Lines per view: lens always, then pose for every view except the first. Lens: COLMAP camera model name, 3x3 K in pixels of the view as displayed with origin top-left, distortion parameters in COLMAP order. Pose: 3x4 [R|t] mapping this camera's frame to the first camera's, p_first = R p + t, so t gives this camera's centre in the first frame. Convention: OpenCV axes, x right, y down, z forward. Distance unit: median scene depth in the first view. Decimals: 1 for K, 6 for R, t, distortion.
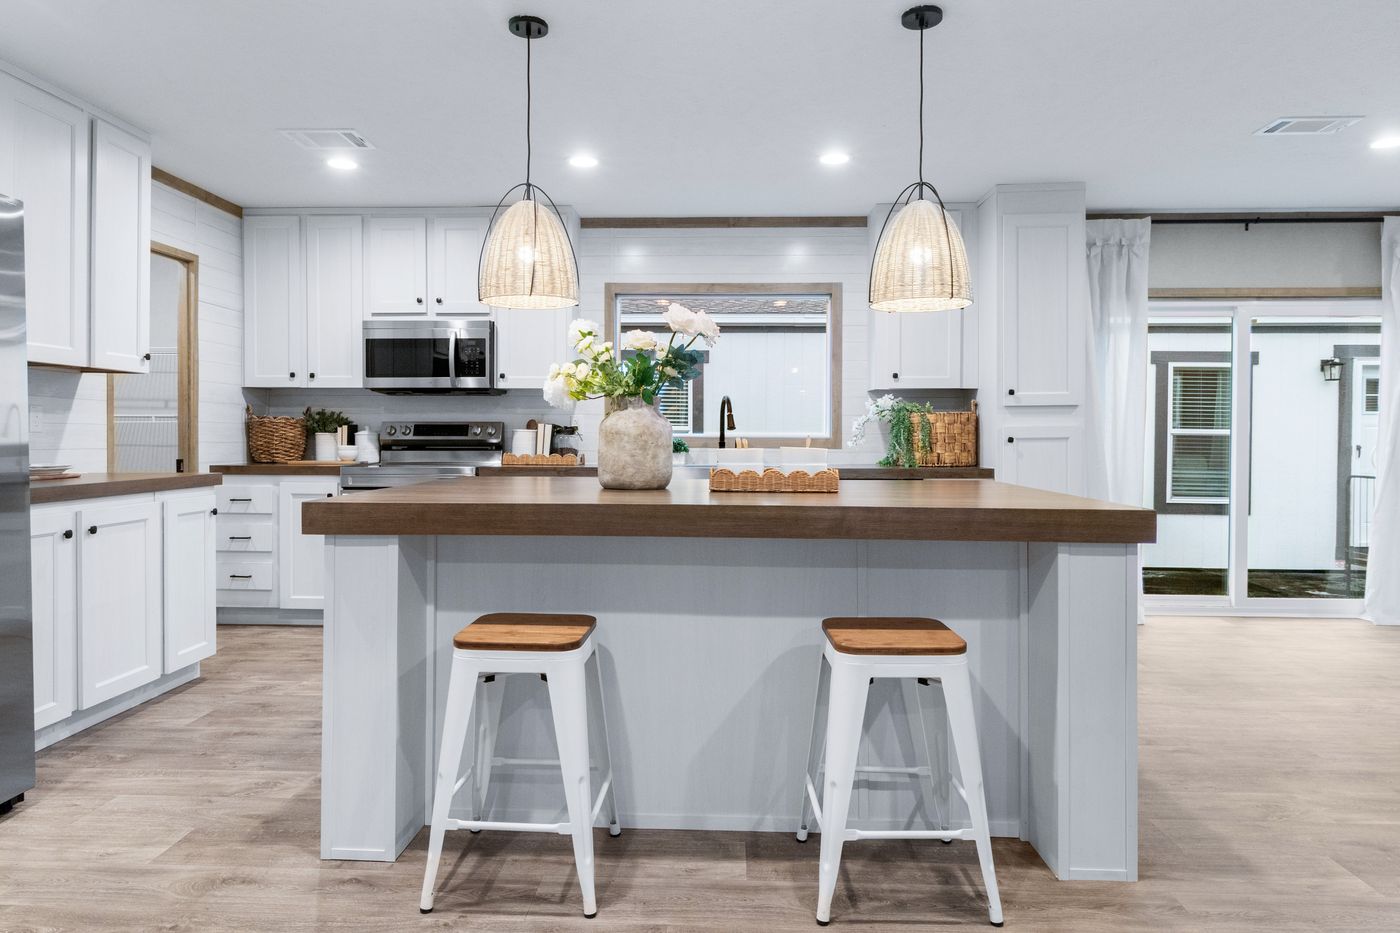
lens RADIAL K [[857.8, 0, 694.5], [0, 857.8, 442.9], [0, 0, 1]] dist [0.003994, -0.003879]
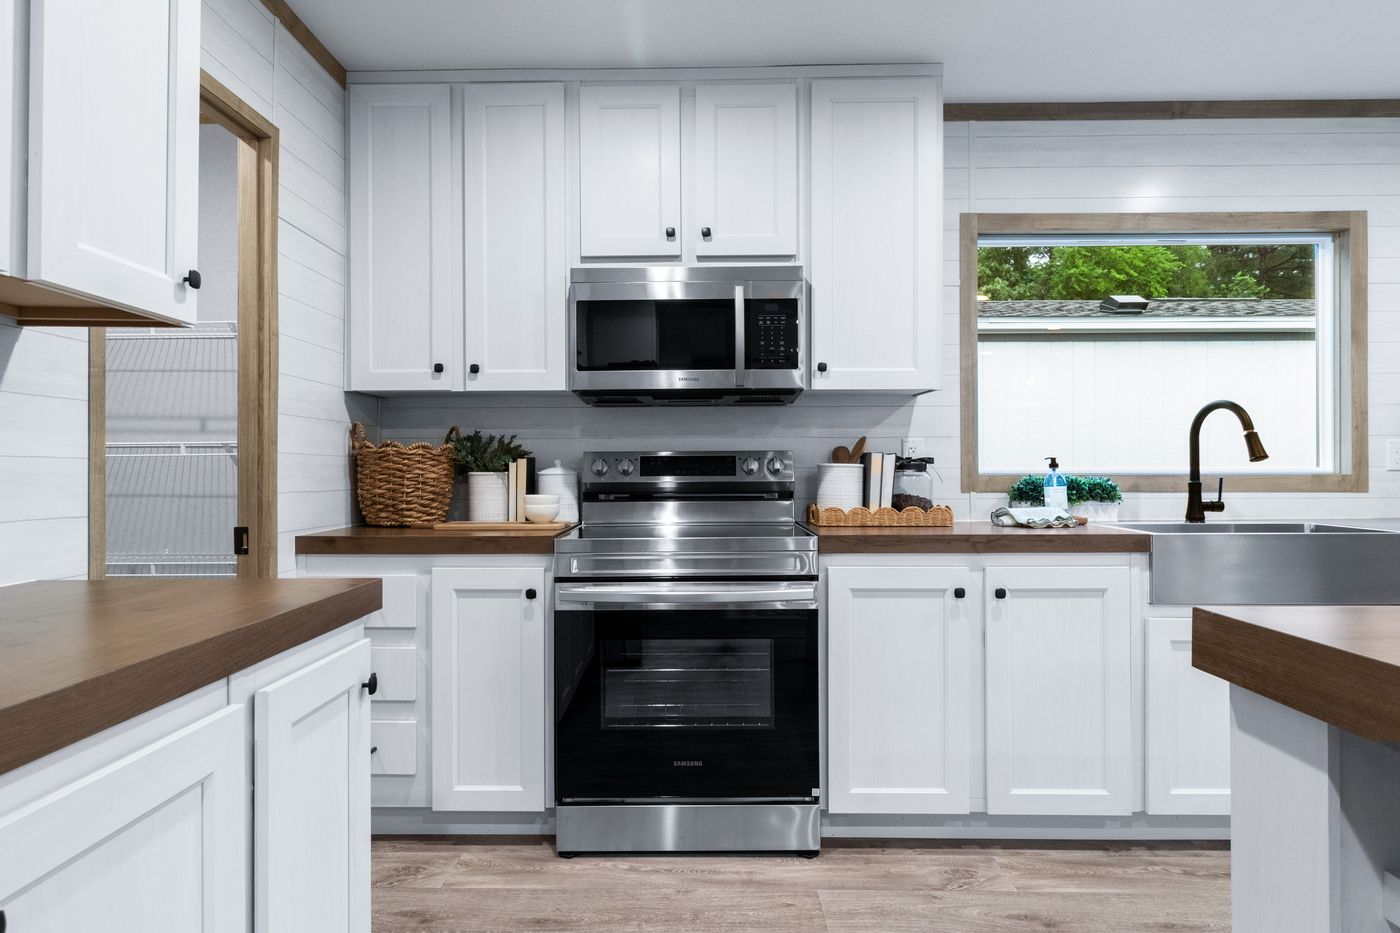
lens RADIAL K [[828.5, 0, 708.0], [0, 828.5, 456.4], [0, 0, 1]] dist [-0.001307, 0.000248]
pose [[0.999631, -0.007574, 0.026102, -0.338279], [0.008229, 0.999651, -0.025099, -0.008098], [-0.025903, 0.025305, 0.999344, 0.507386]]
